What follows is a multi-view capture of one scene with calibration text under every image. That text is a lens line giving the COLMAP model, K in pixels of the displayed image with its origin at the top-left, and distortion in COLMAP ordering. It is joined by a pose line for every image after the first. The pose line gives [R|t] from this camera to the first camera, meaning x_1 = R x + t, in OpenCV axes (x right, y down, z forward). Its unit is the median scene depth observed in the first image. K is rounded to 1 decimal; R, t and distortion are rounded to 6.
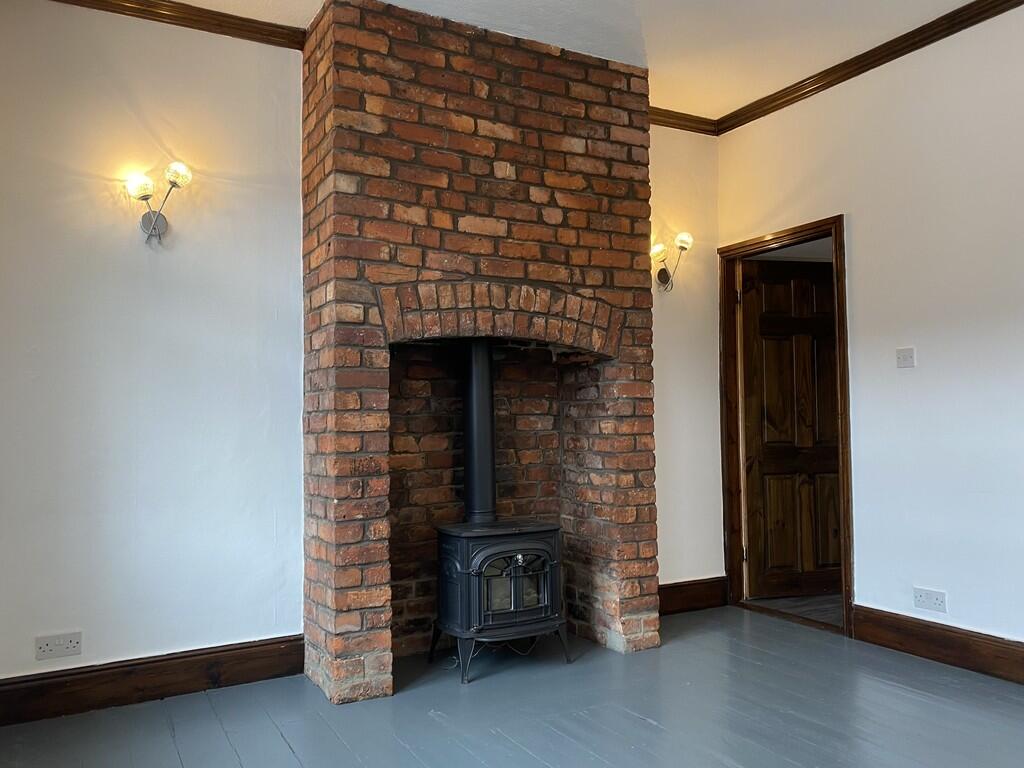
lens RADIAL K [[806.3, 0, 513.7], [0, 806.3, 404.1], [0, 0, 1]] dist [0.136574, -0.228416]
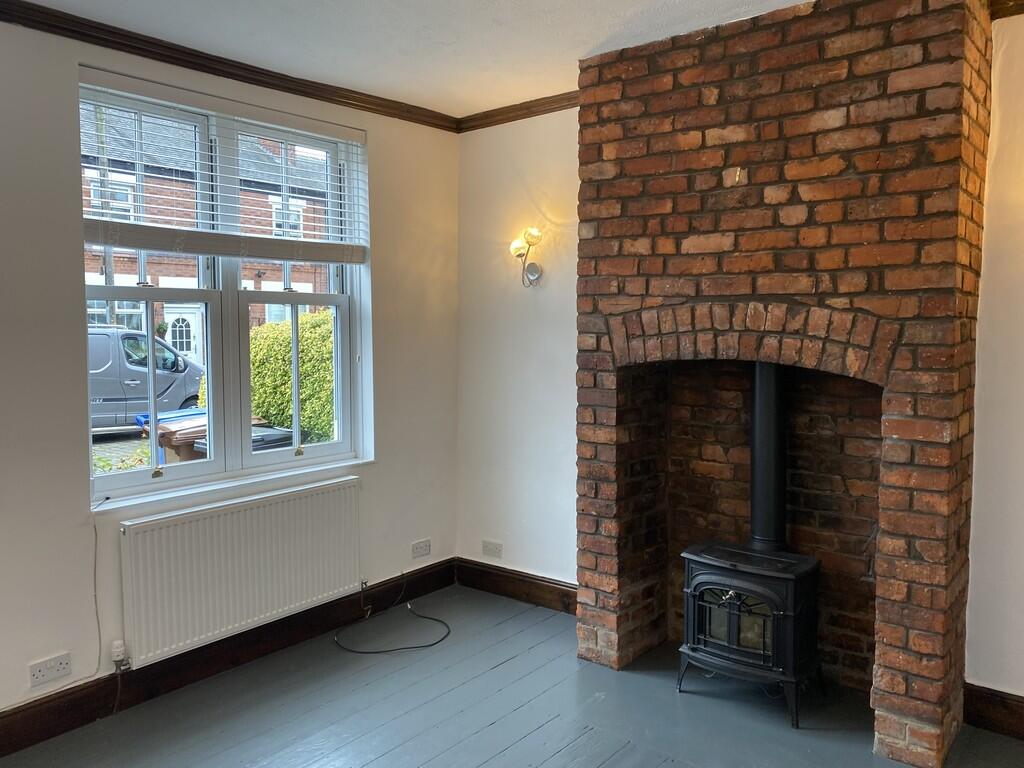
lens RADIAL K [[806.3, 0, 513.7], [0, 806.3, 404.1], [0, 0, 1]] dist [0.136574, -0.228416]
pose [[0.372104, 0.102384, -0.922527, 0.768195], [0.014750, 0.993120, 0.116168, -0.145222], [0.928074, -0.056834, 0.368034, 0.421399]]
